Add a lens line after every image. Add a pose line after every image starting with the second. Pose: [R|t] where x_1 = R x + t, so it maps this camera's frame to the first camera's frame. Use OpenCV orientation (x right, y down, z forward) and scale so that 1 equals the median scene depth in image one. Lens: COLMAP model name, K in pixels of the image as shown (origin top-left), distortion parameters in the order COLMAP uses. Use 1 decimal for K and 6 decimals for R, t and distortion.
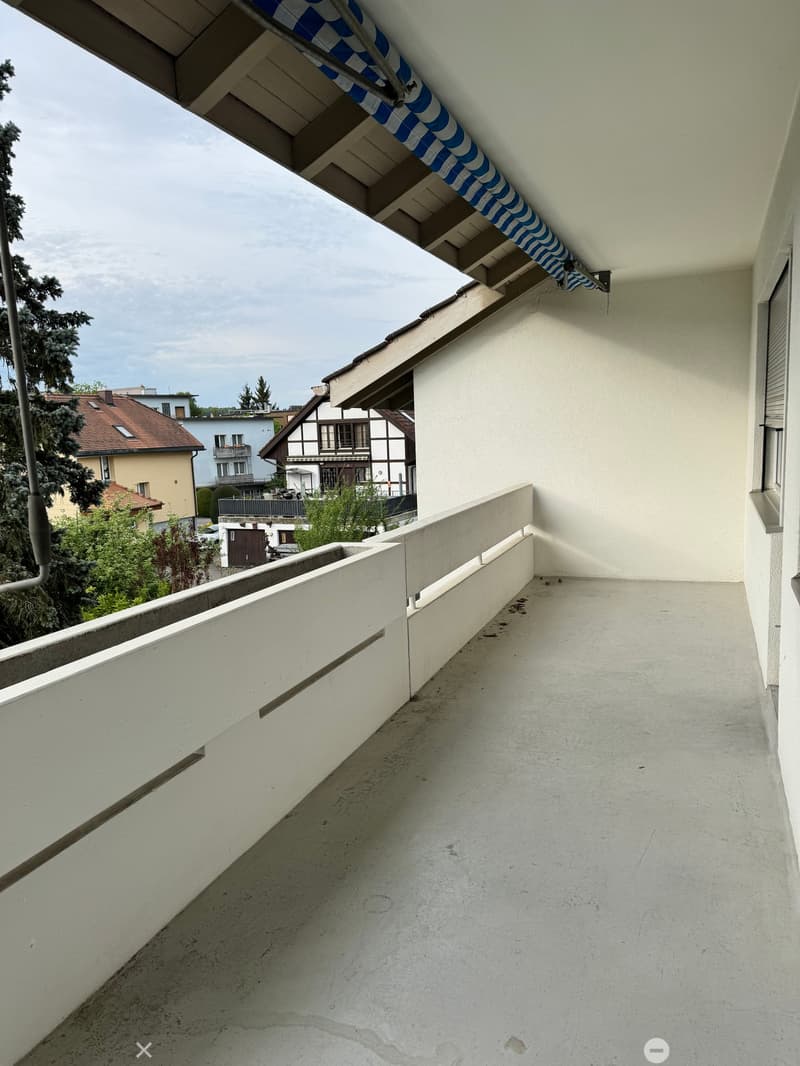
lens RADIAL K [[767.7, 0, 400.4], [0, 767.7, 534.8], [0, 0, 1]] dist [0.014060, -0.002203]
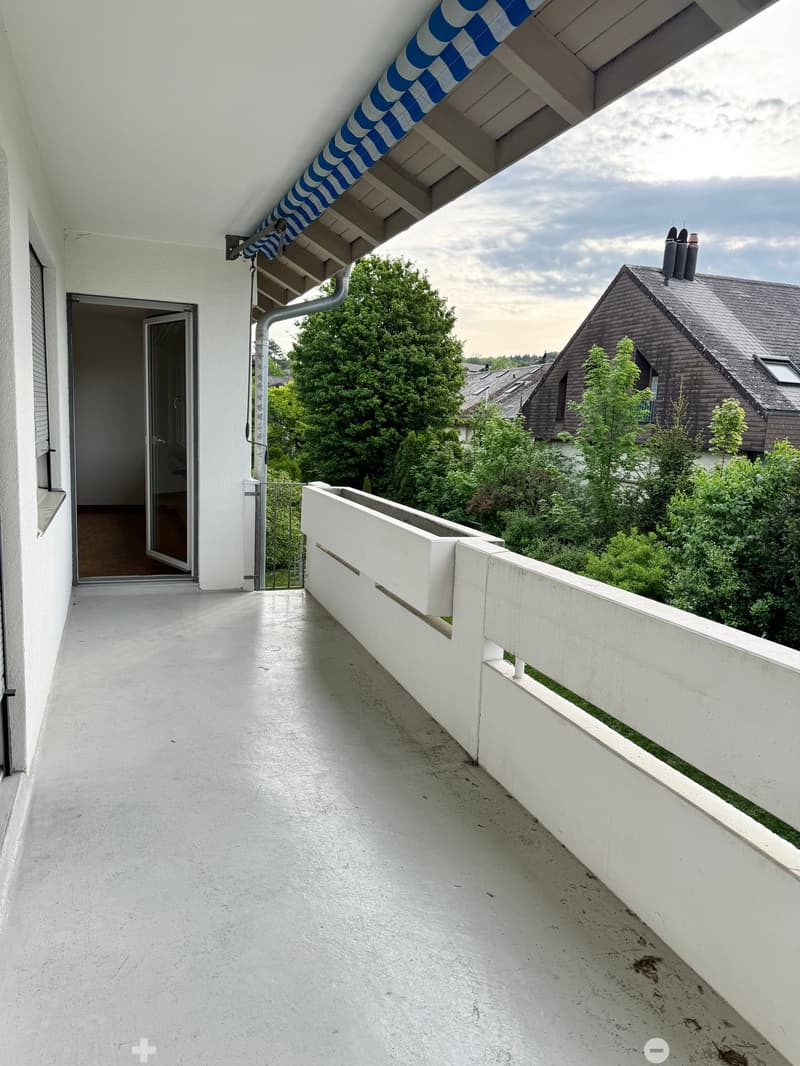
lens RADIAL K [[767.7, 0, 399.8], [0, 767.7, 533.7], [0, 0, 1]] dist [0.014060, -0.002203]
pose [[-0.753466, 0.104446, -0.649138, 0.572752], [-0.099179, 0.957949, 0.269252, -0.221716], [0.649963, 0.267253, -0.711424, 1.472711]]
